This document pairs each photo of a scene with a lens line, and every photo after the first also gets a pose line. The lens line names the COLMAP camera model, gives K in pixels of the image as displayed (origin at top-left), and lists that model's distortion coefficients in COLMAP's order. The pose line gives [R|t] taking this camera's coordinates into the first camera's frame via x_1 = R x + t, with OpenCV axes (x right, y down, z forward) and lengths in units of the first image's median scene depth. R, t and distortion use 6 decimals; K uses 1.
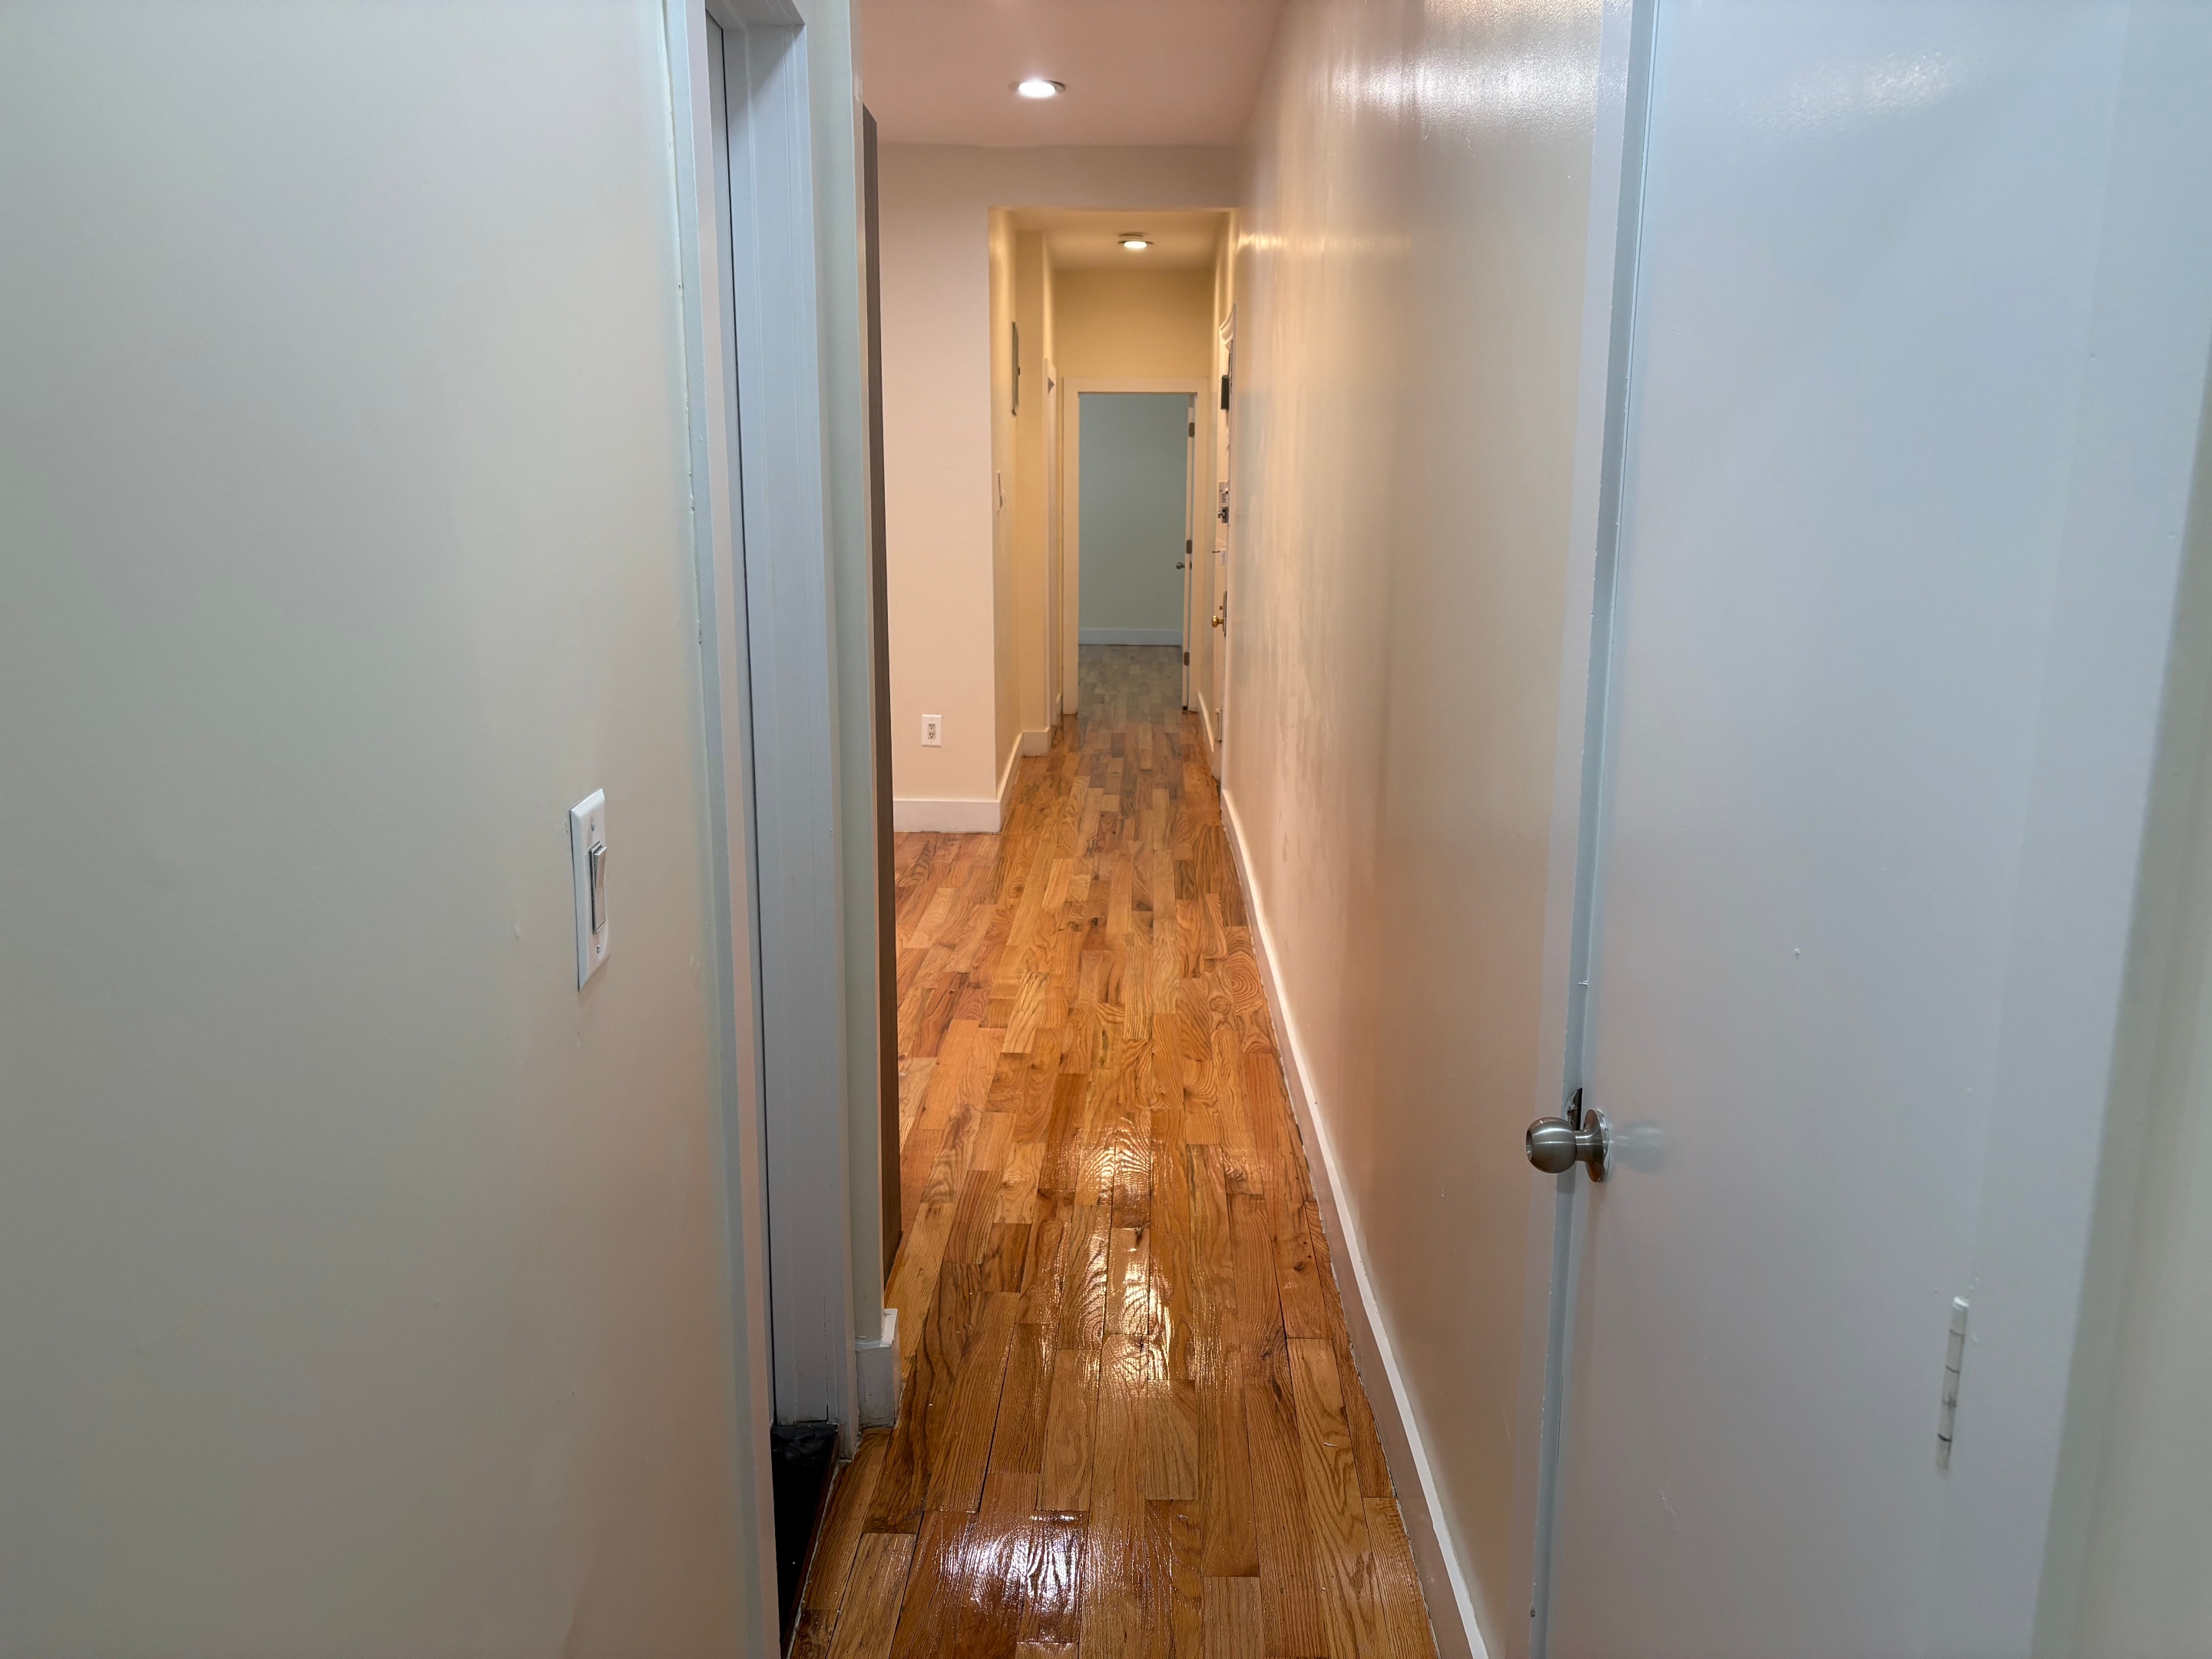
lens RADIAL K [[1655.6, 0, 1106.3], [0, 1655.6, 839.0], [0, 0, 1]] dist [0.048338, -0.030674]
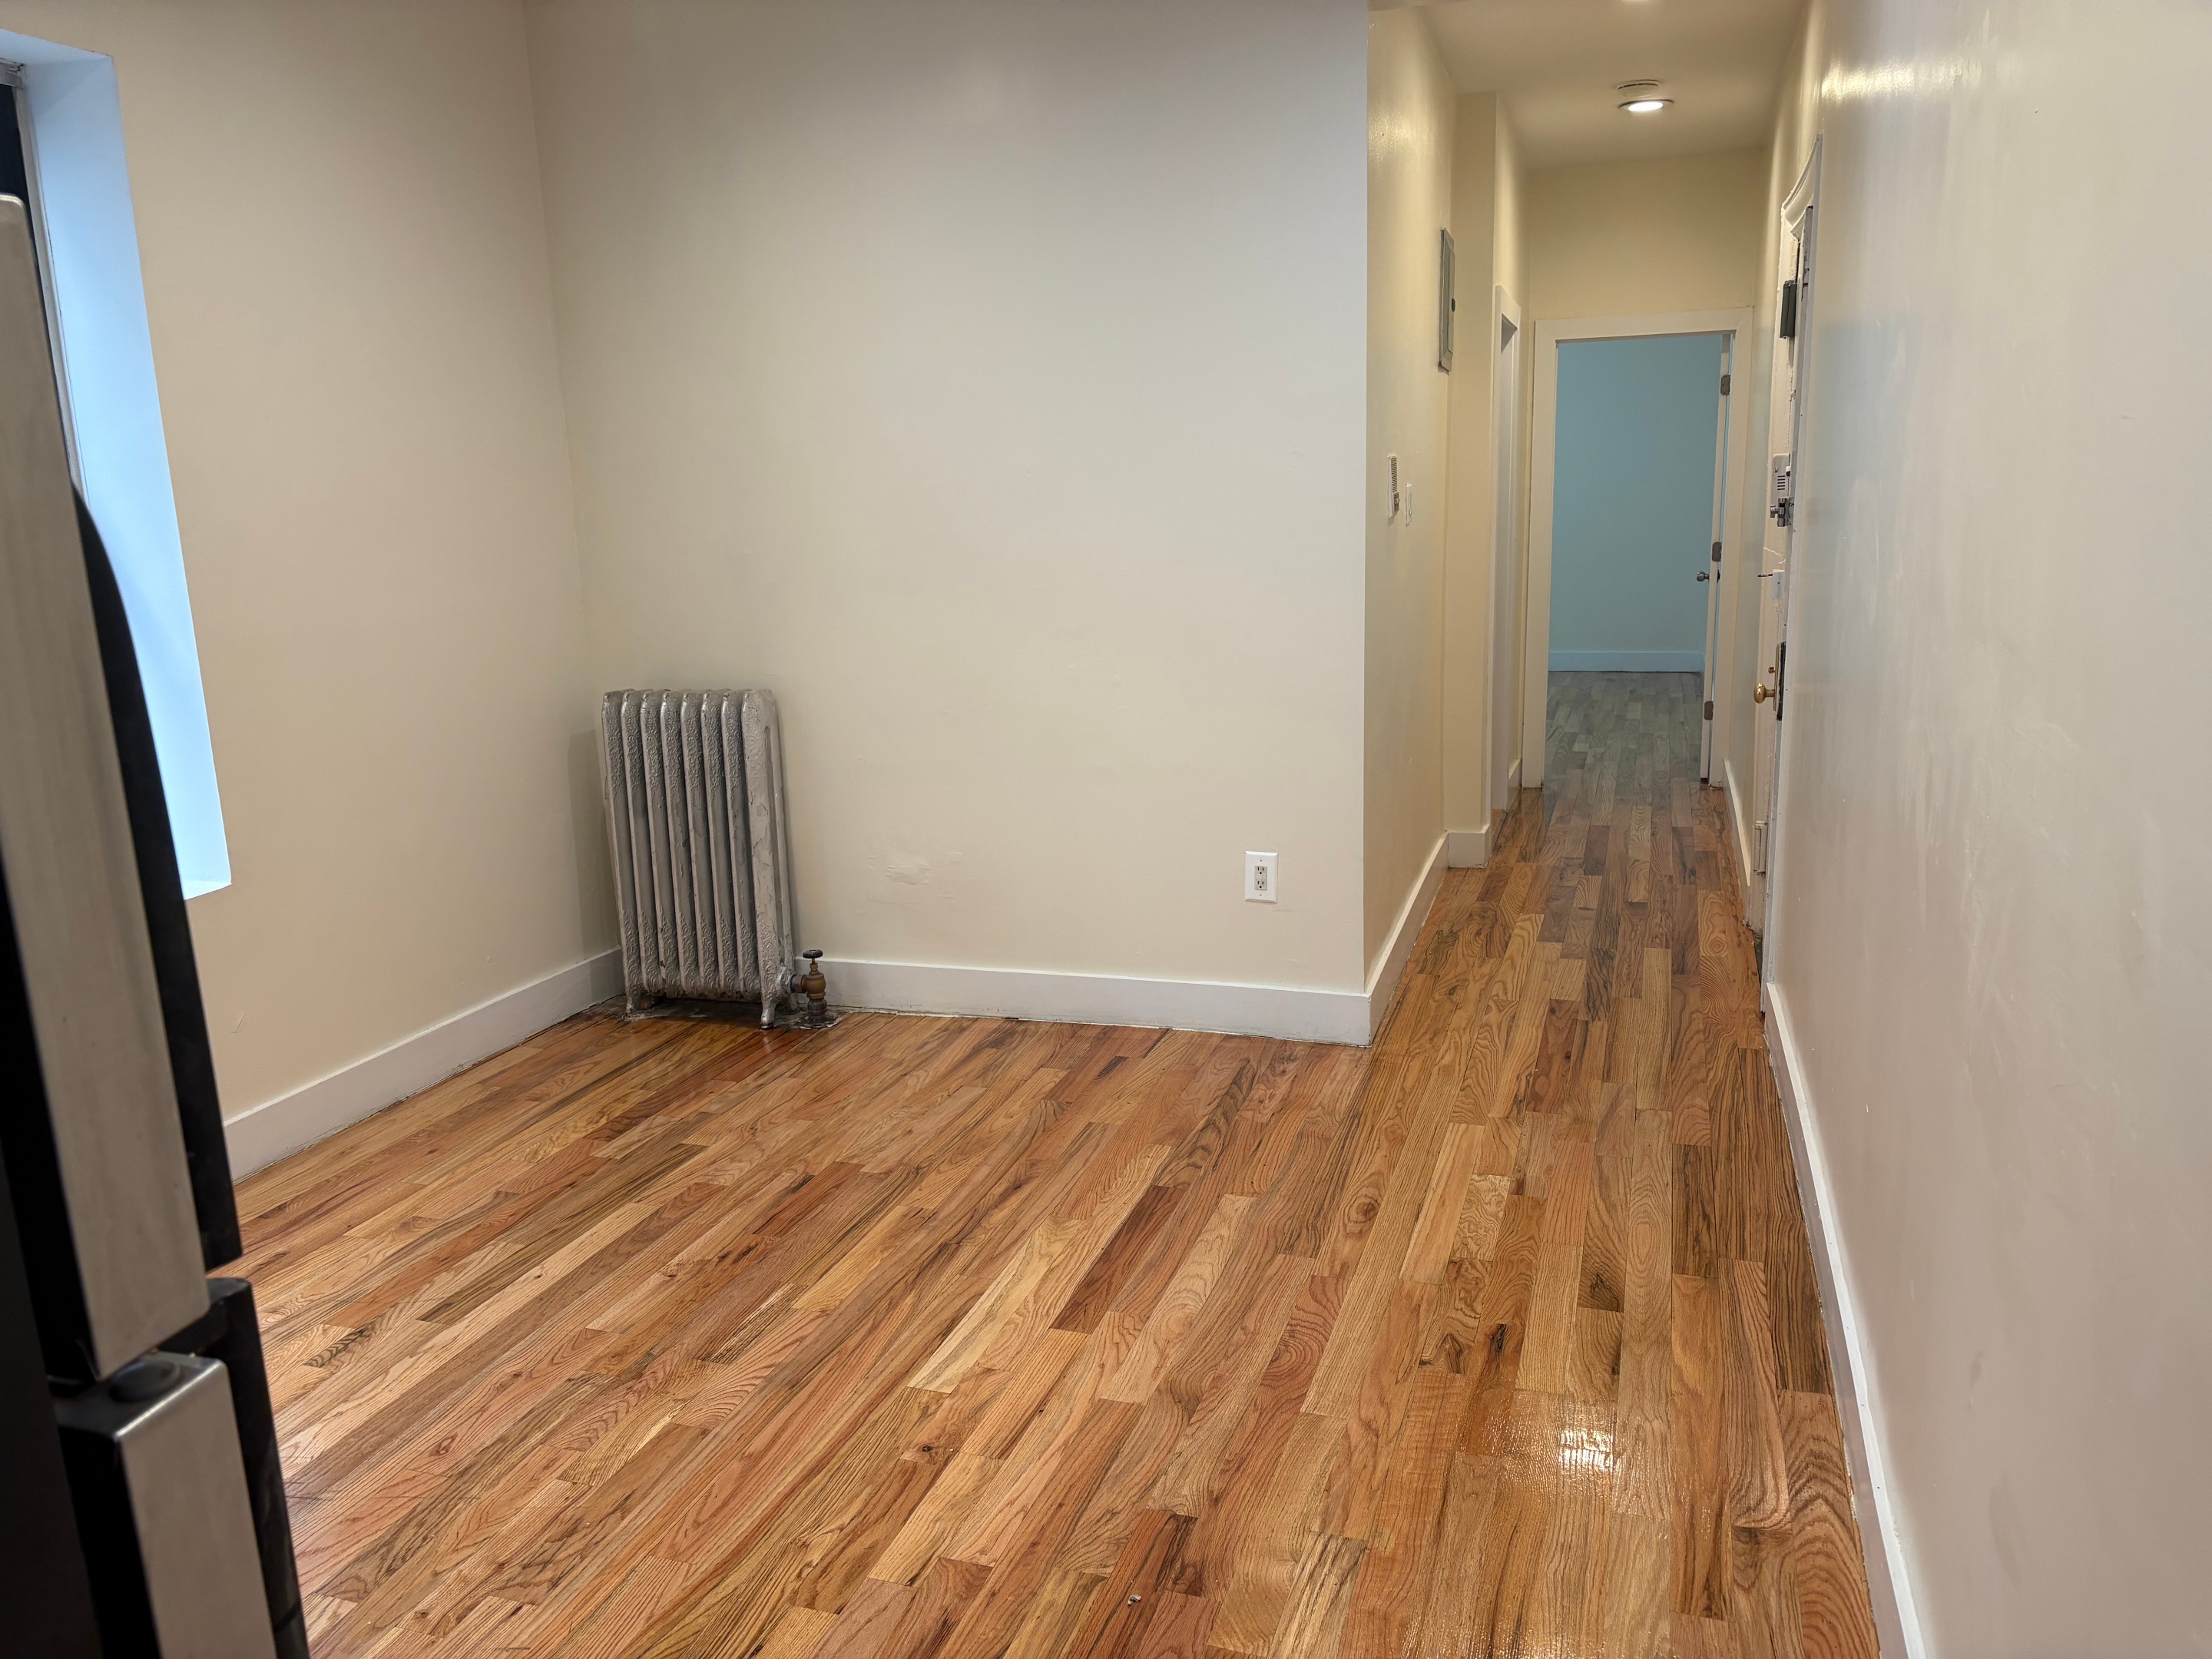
lens RADIAL K [[1655.6, 0, 1089.0], [0, 1655.6, 808.5], [0, 0, 1]] dist [0.048338, -0.030674]
pose [[0.953210, 0.025346, -0.301243, 0.017587], [-0.029264, 0.999536, -0.008499, -0.078462], [0.300888, 0.016917, 0.953509, 0.365573]]
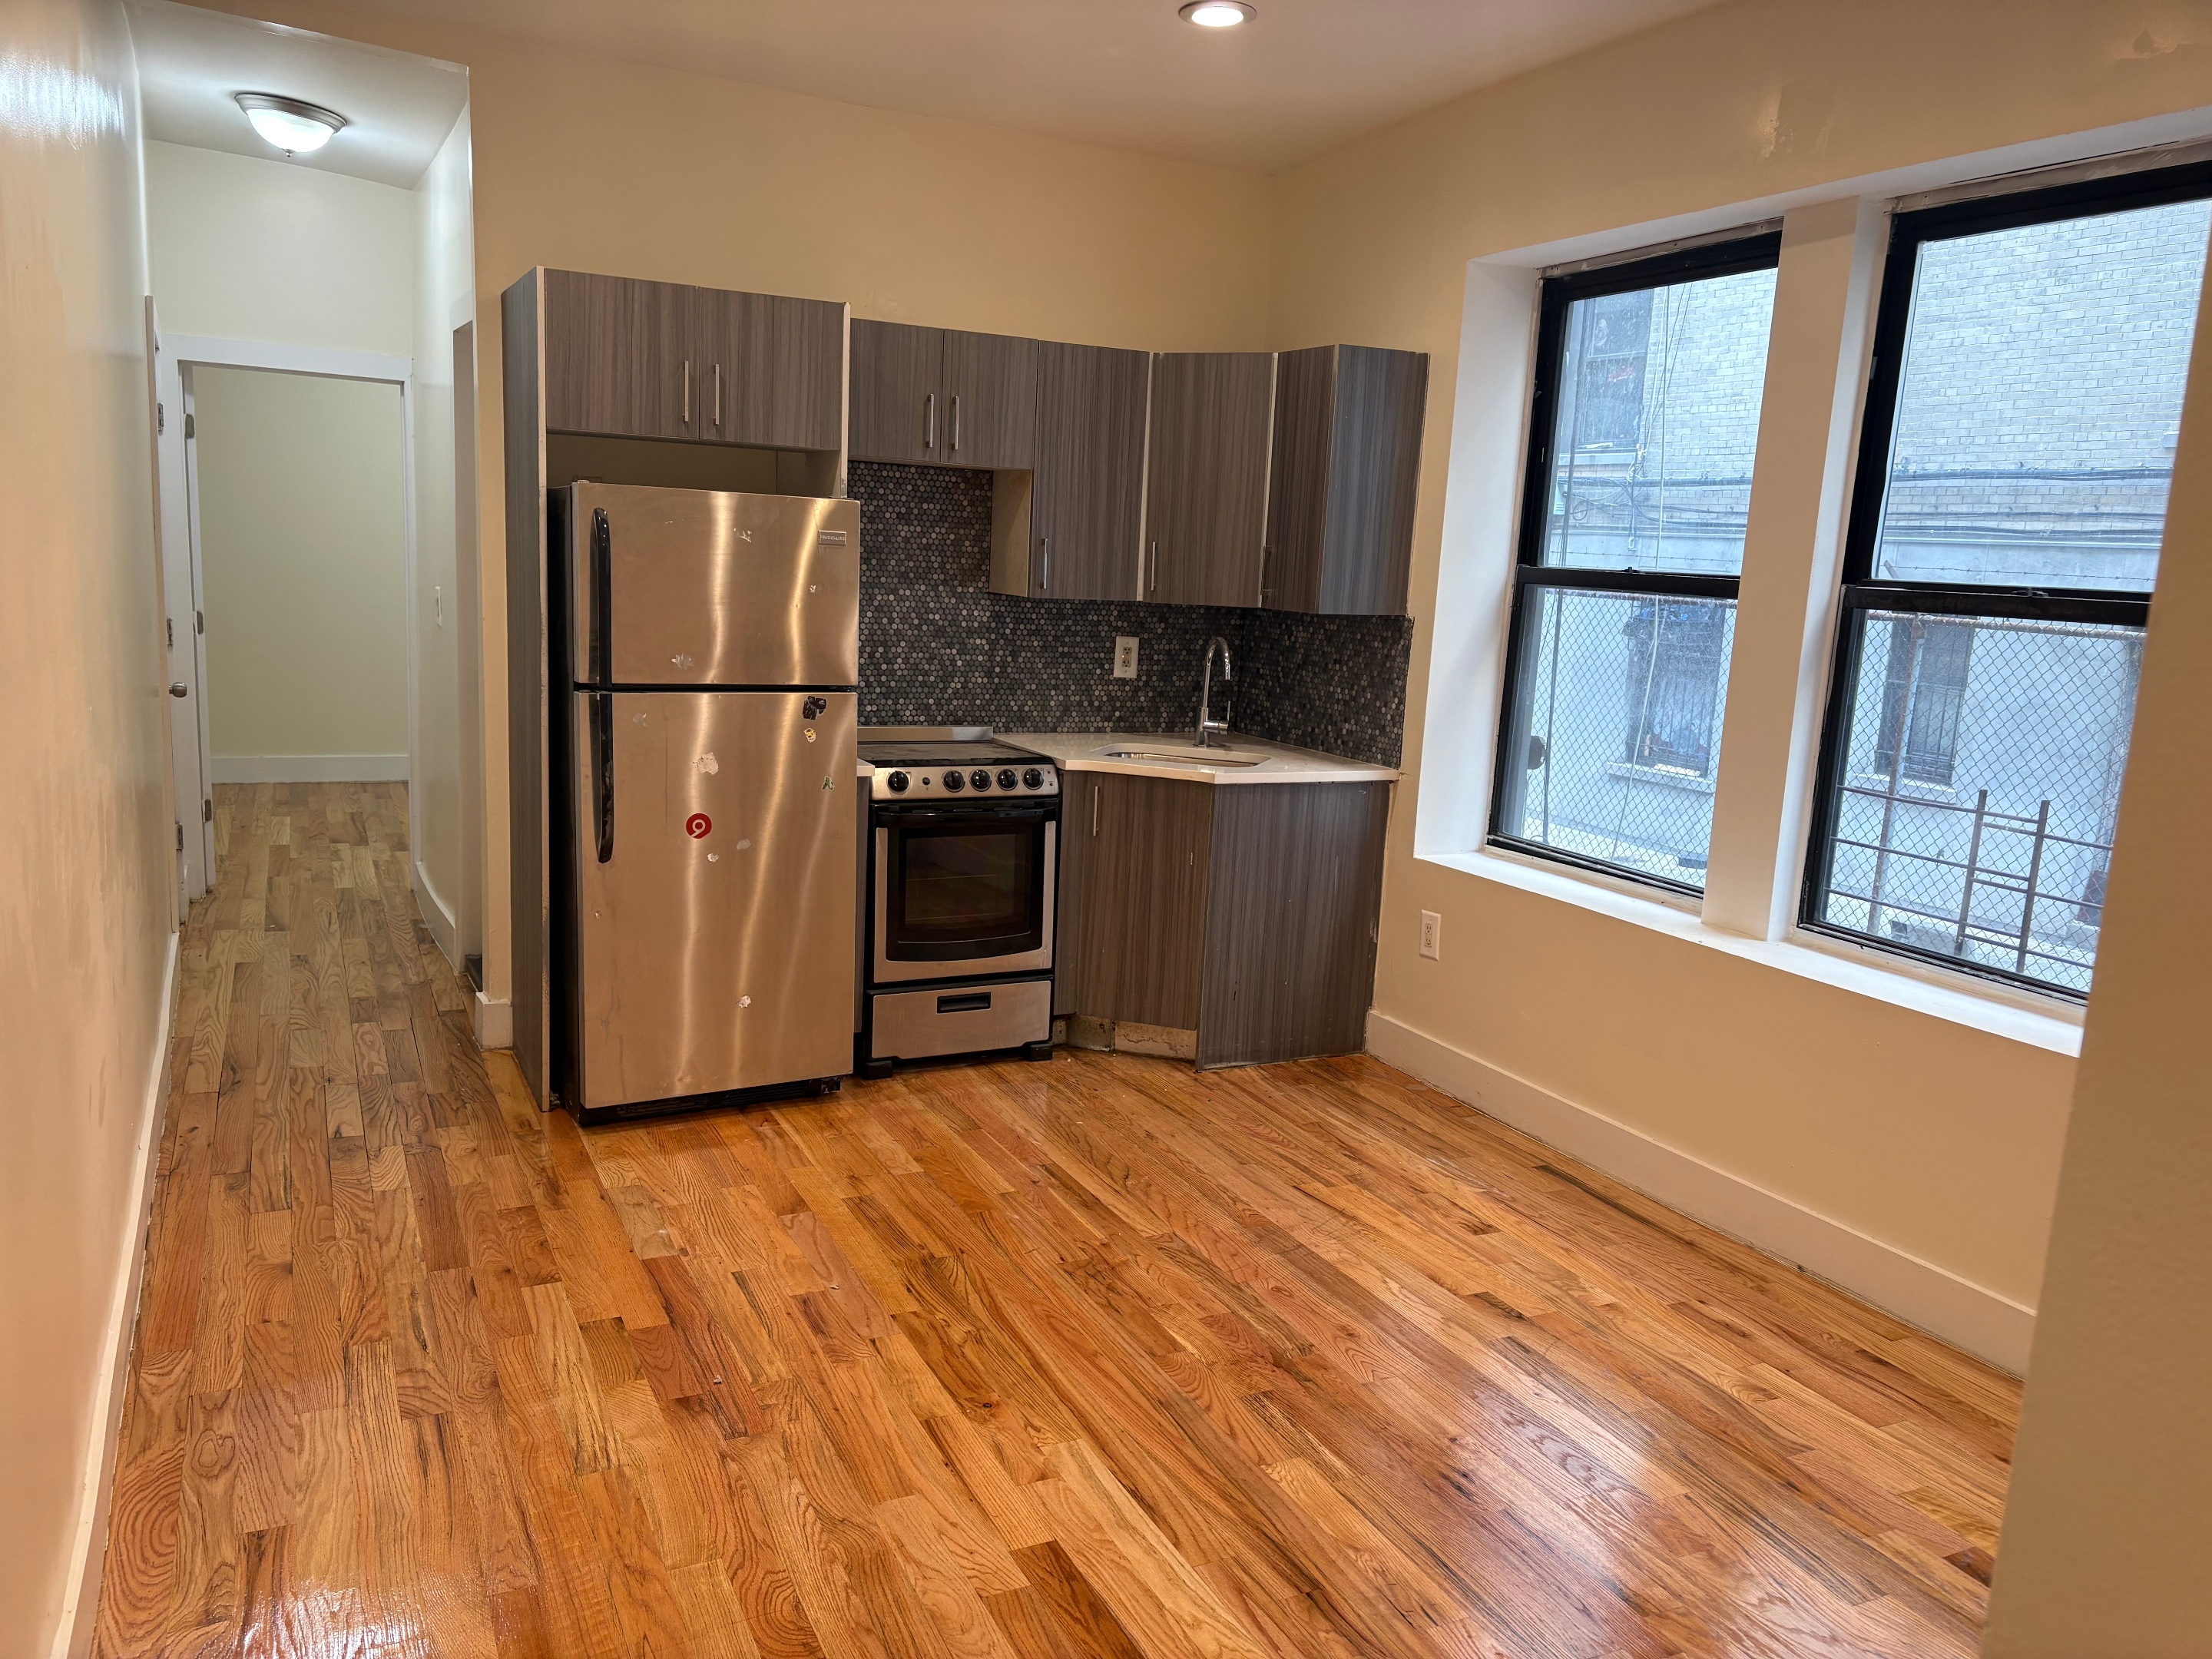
lens RADIAL K [[1655.6, 0, 1097.3], [0, 1655.6, 832.1], [0, 0, 1]] dist [0.048338, -0.030674]
pose [[-0.885494, 0.030314, -0.463660, 0.039175], [-0.149523, 0.926202, 0.346112, -0.211259], [0.439935, 0.375808, -0.815613, 0.965386]]
